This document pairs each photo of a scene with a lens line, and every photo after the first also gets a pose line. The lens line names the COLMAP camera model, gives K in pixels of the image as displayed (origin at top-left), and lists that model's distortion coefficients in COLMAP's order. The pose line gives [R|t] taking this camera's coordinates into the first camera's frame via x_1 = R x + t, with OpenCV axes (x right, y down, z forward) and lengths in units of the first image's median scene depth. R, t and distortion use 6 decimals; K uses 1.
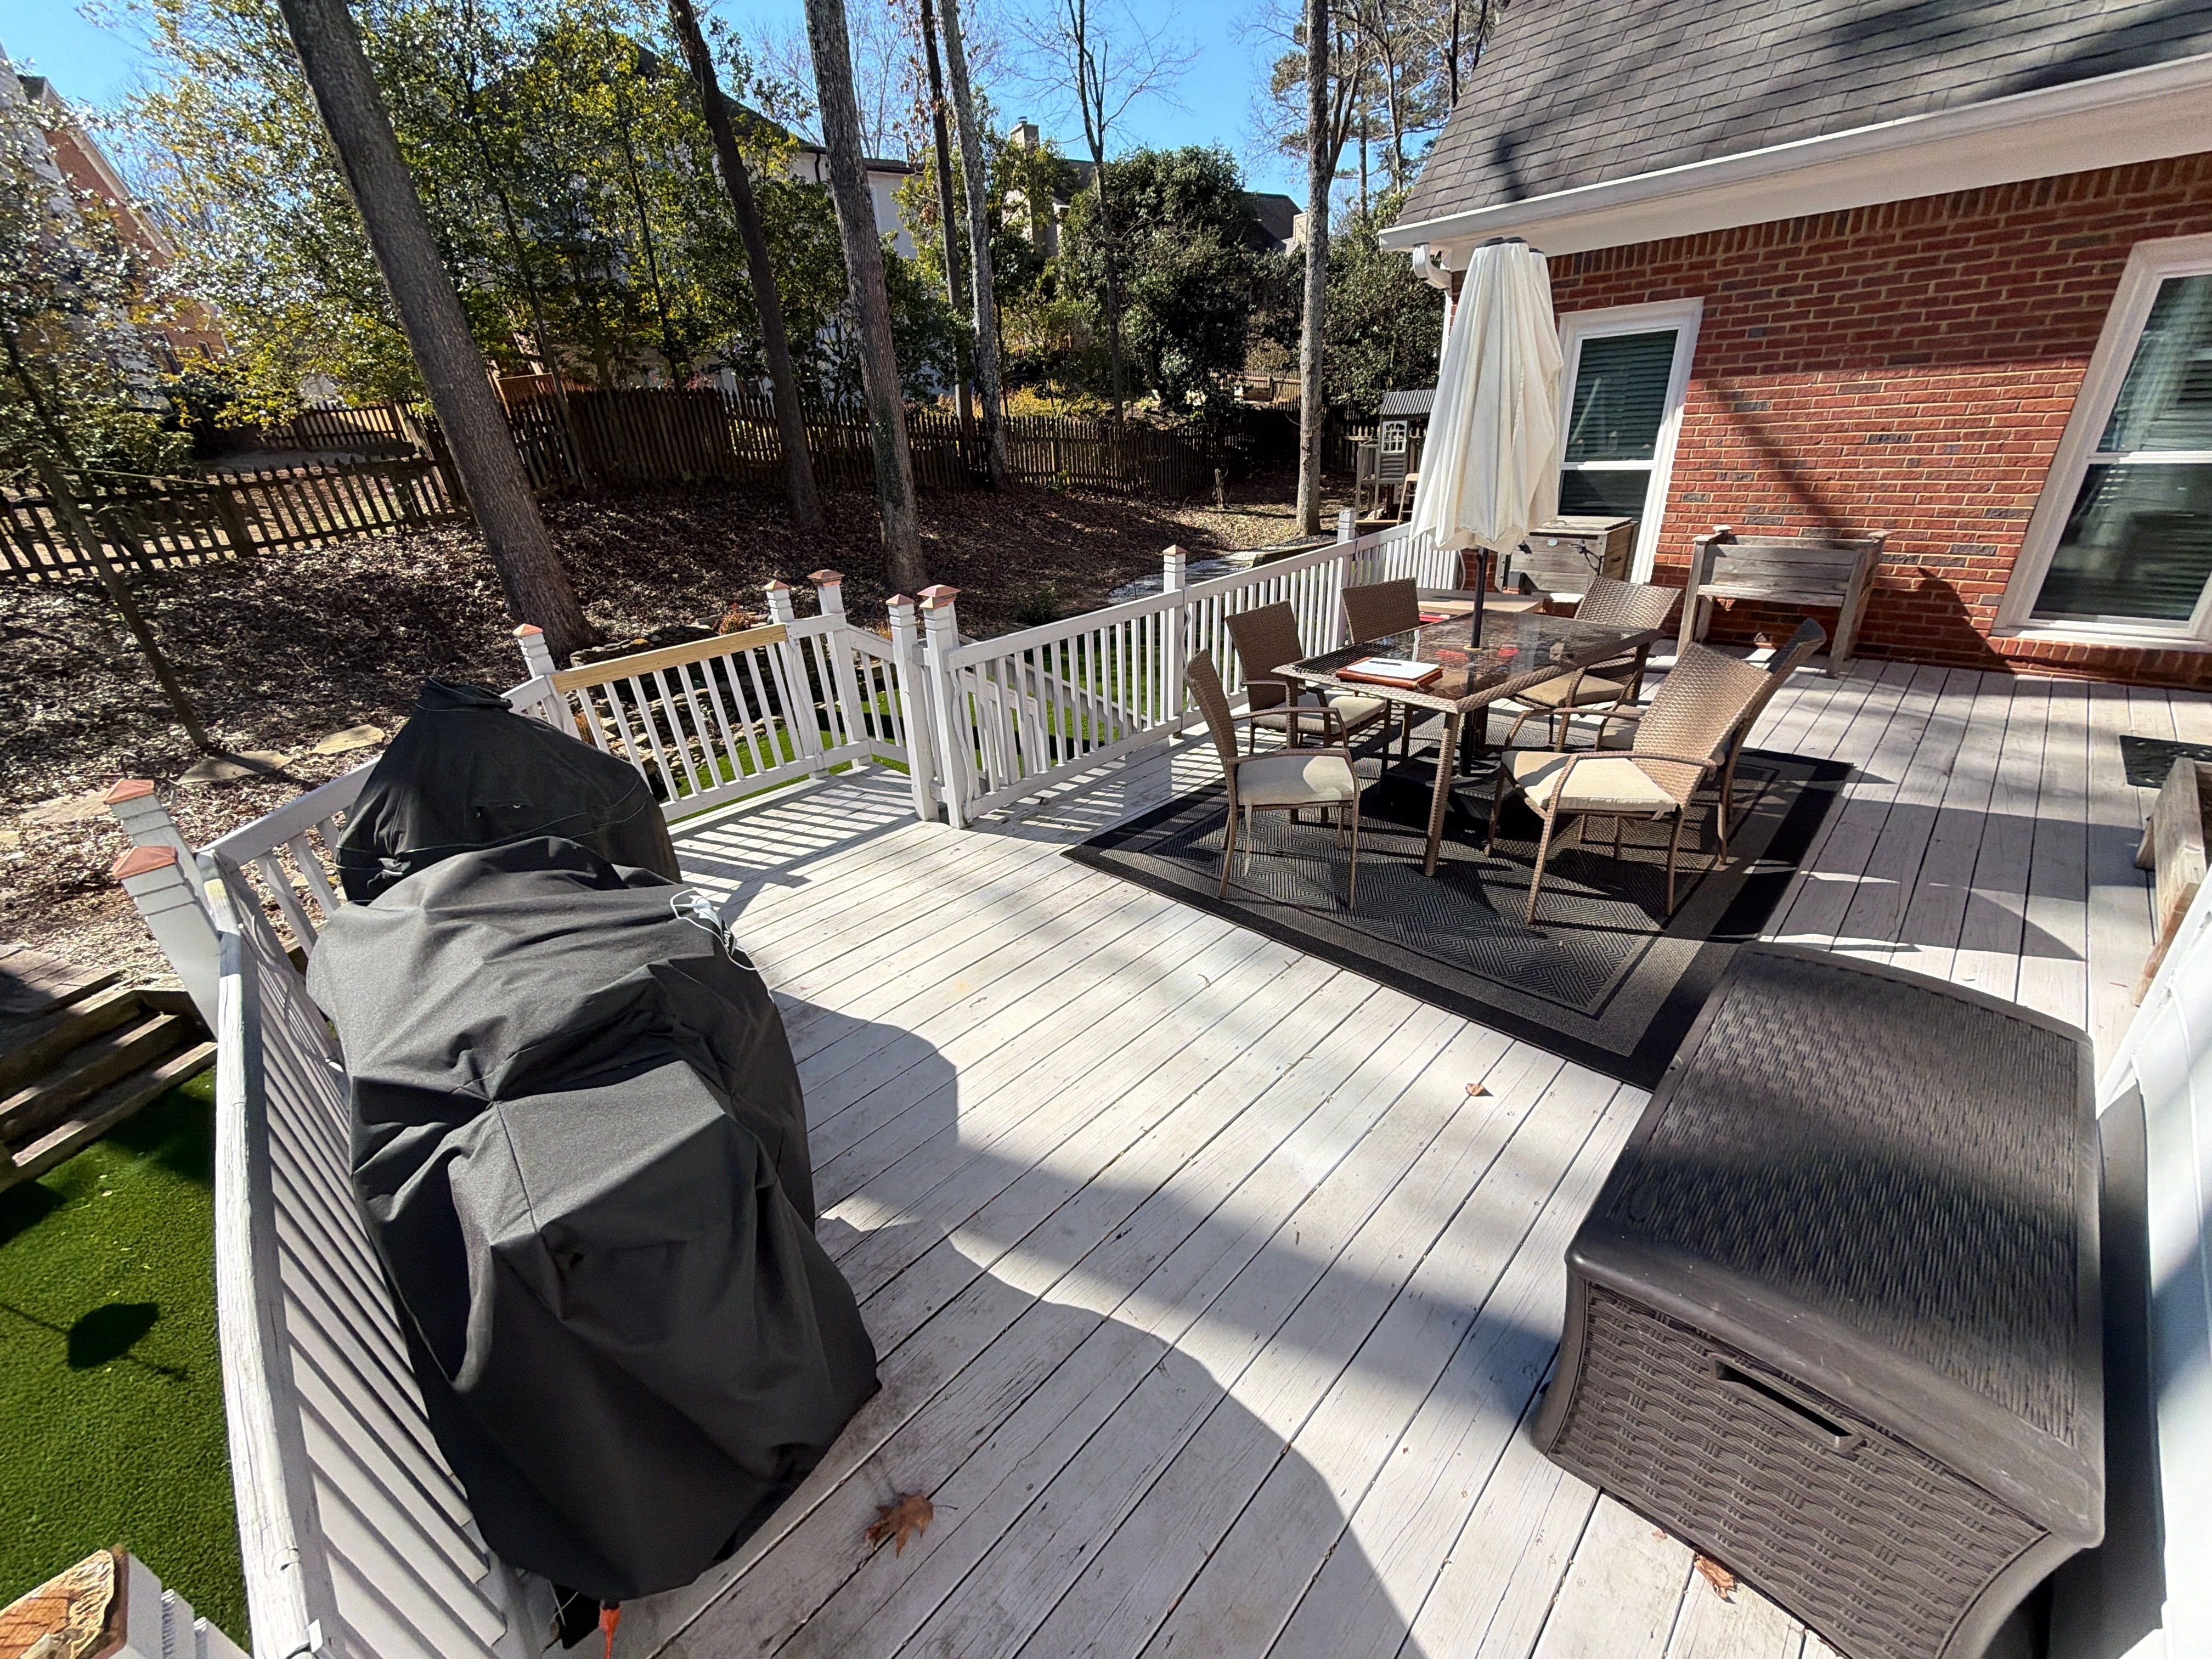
lens RADIAL K [[880.6, 0, 1102.9], [0, 880.6, 831.2], [0, 0, 1]] dist [-0.000694, 0.000118]
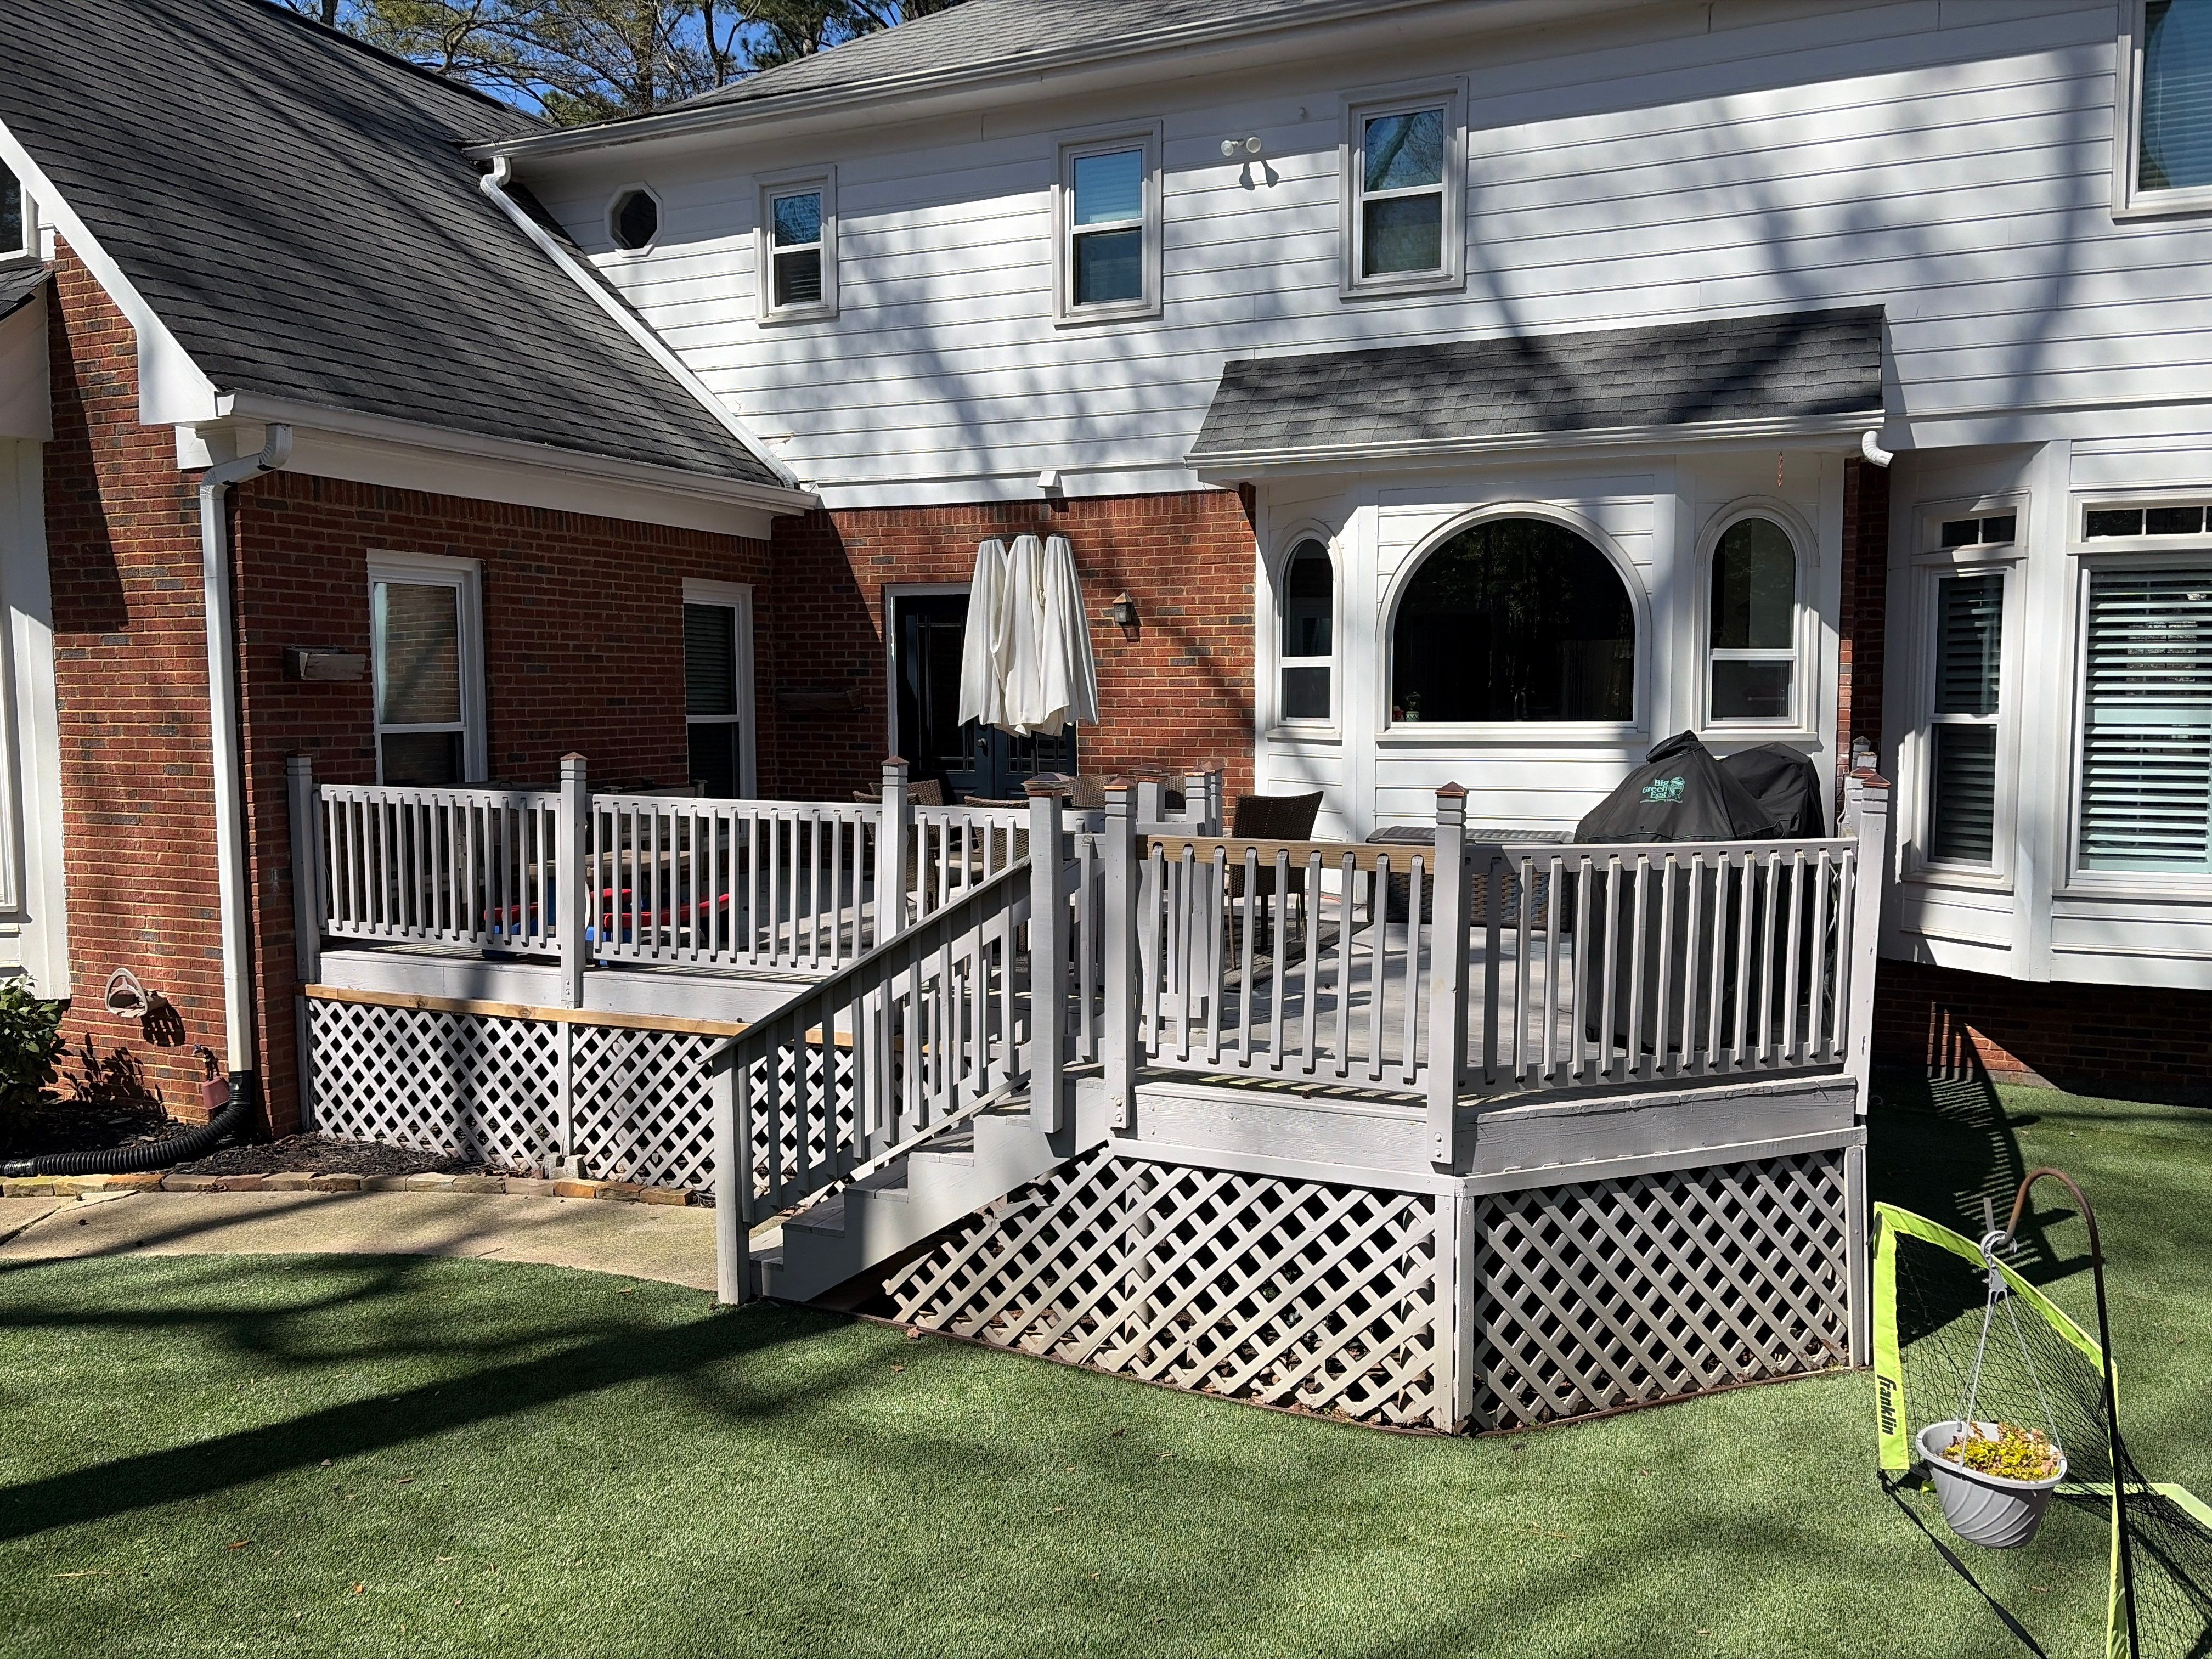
lens RADIAL K [[1669.0, 0, 1108.1], [0, 1669.0, 828.8], [0, 0, 1]] dist [0.041535, -0.040214]
pose [[-0.364825, -0.014762, 0.930959, -1.287794], [0.418851, 0.890386, 0.178258, -0.403381], [-0.831545, 0.454966, -0.318652, 1.186243]]
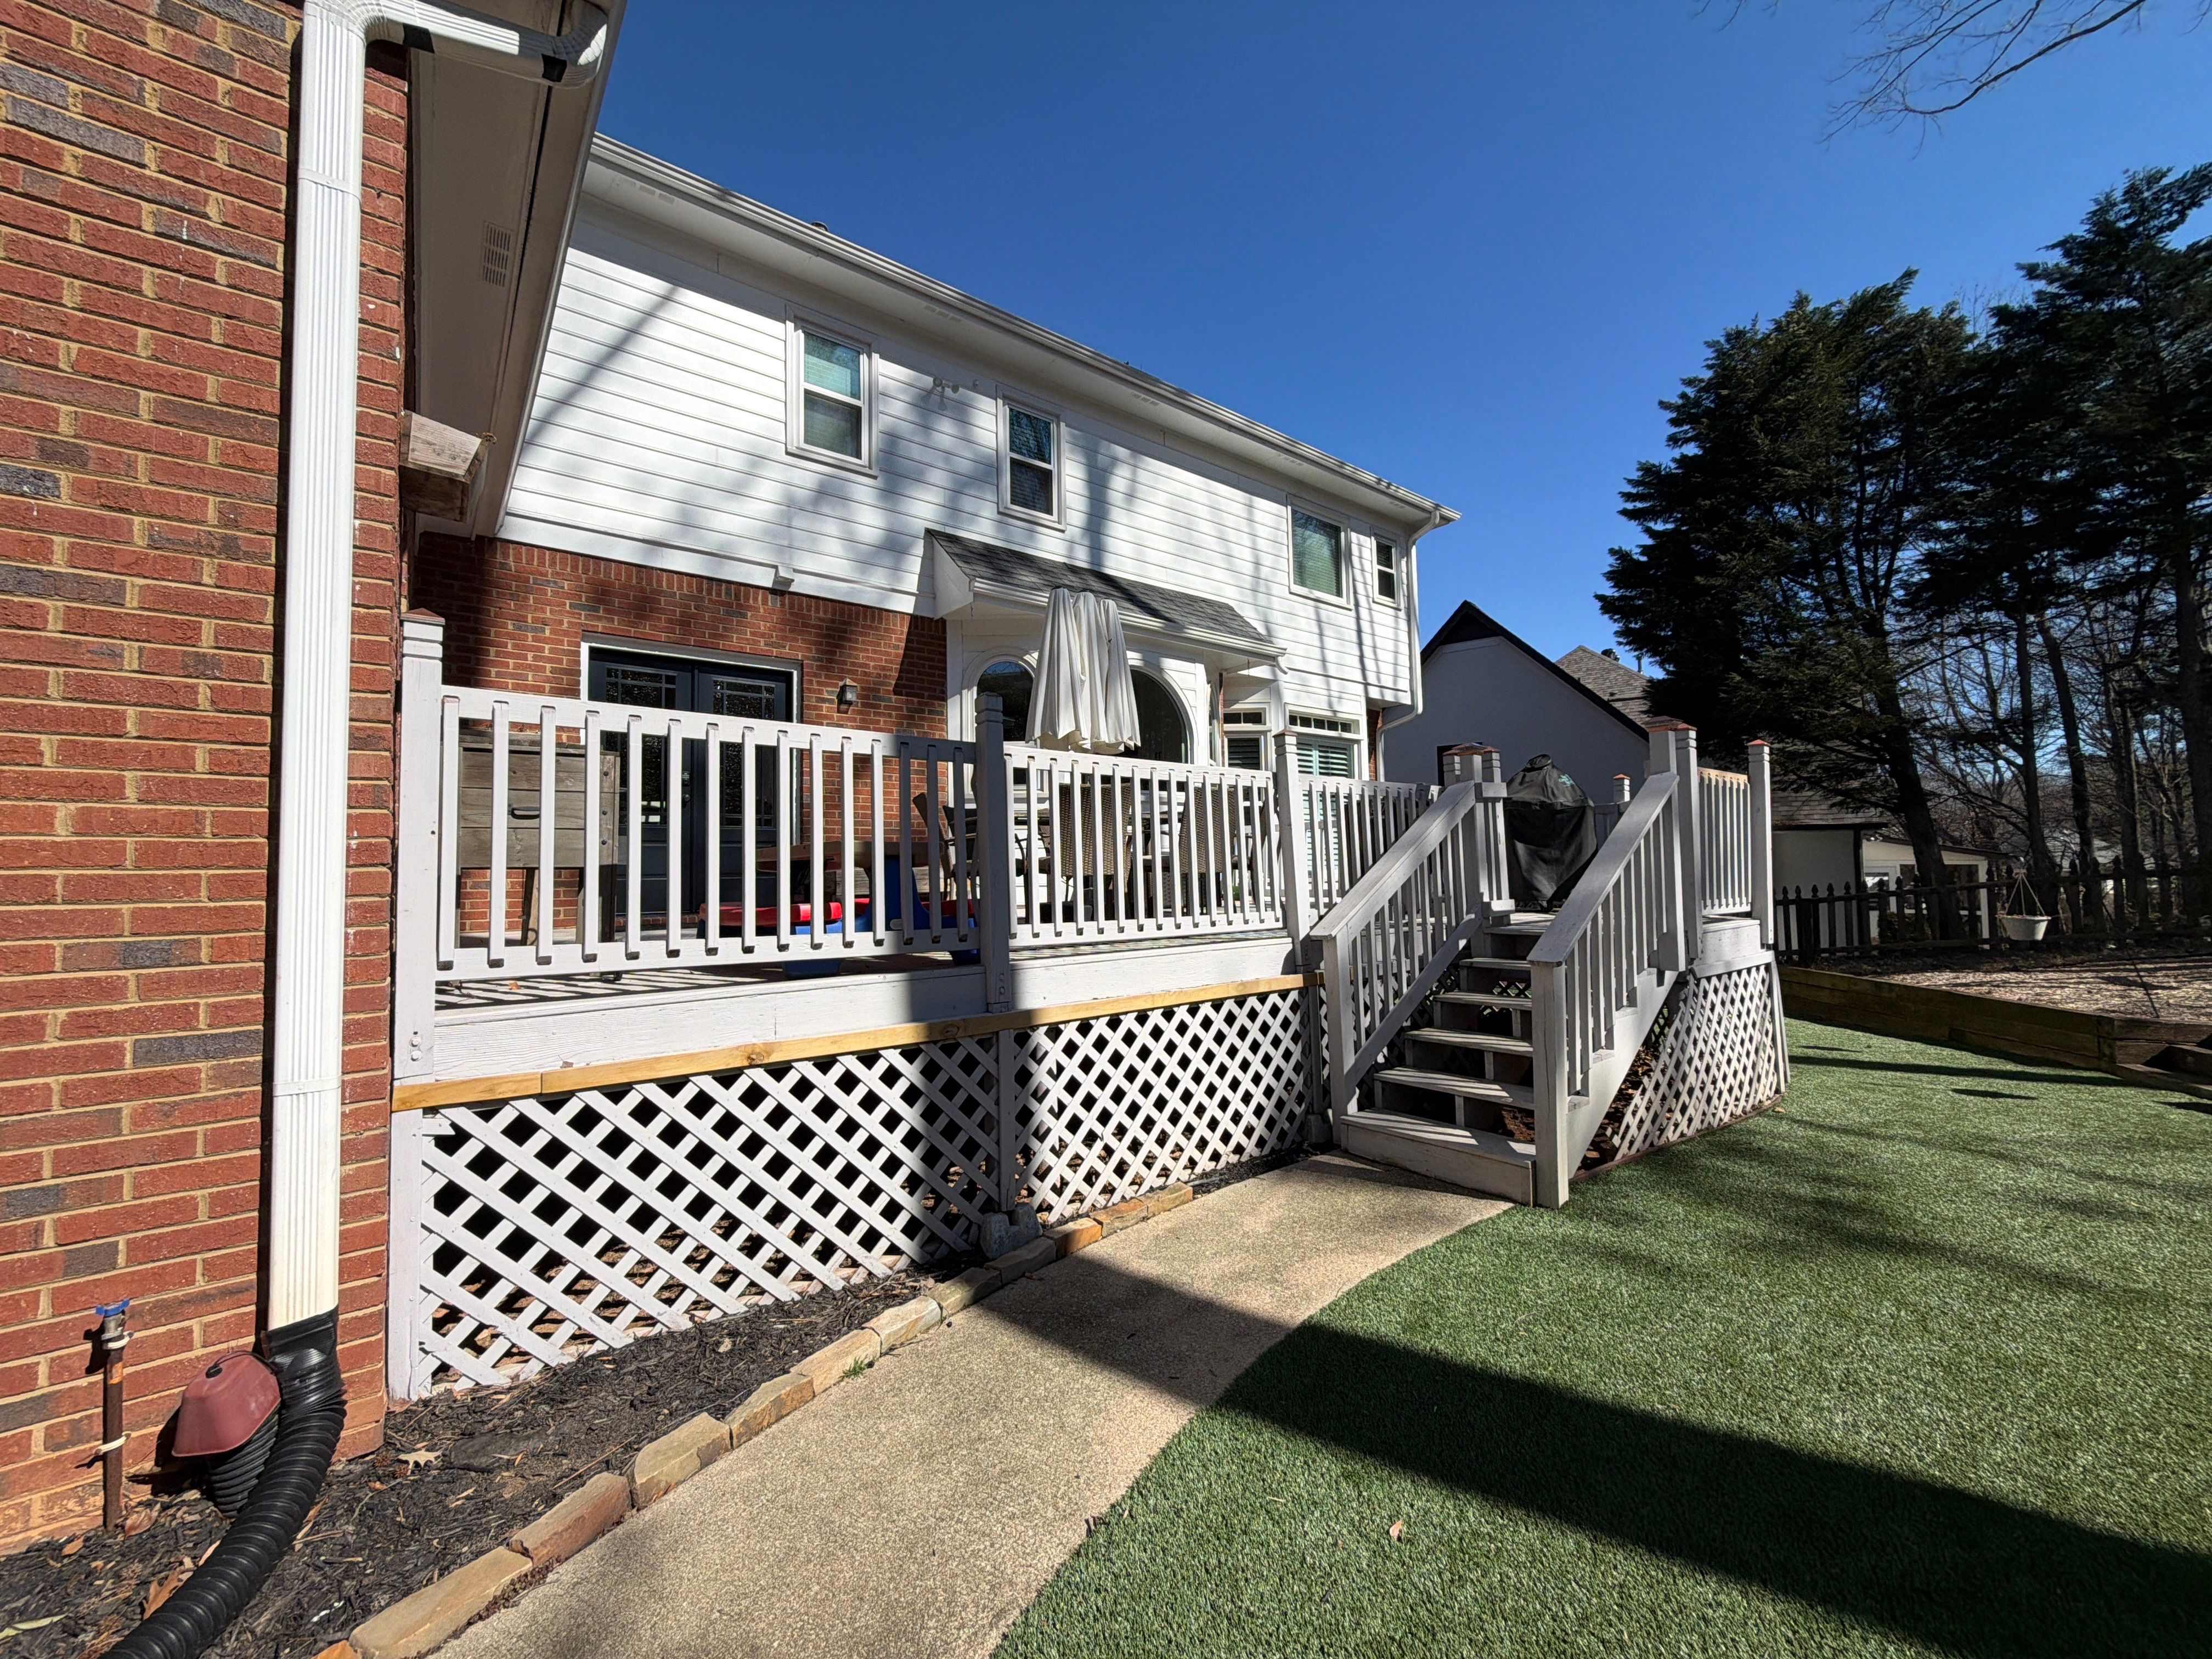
lens RADIAL K [[880.6, 0, 1110.5], [0, 880.6, 821.3], [0, 0, 1]] dist [-0.000694, 0.000118]
pose [[-0.989633, 0.090125, 0.111822, 0.149654], [0.125151, 0.923110, 0.363600, -0.531228], [-0.070455, 0.373825, -0.924820, 1.702246]]
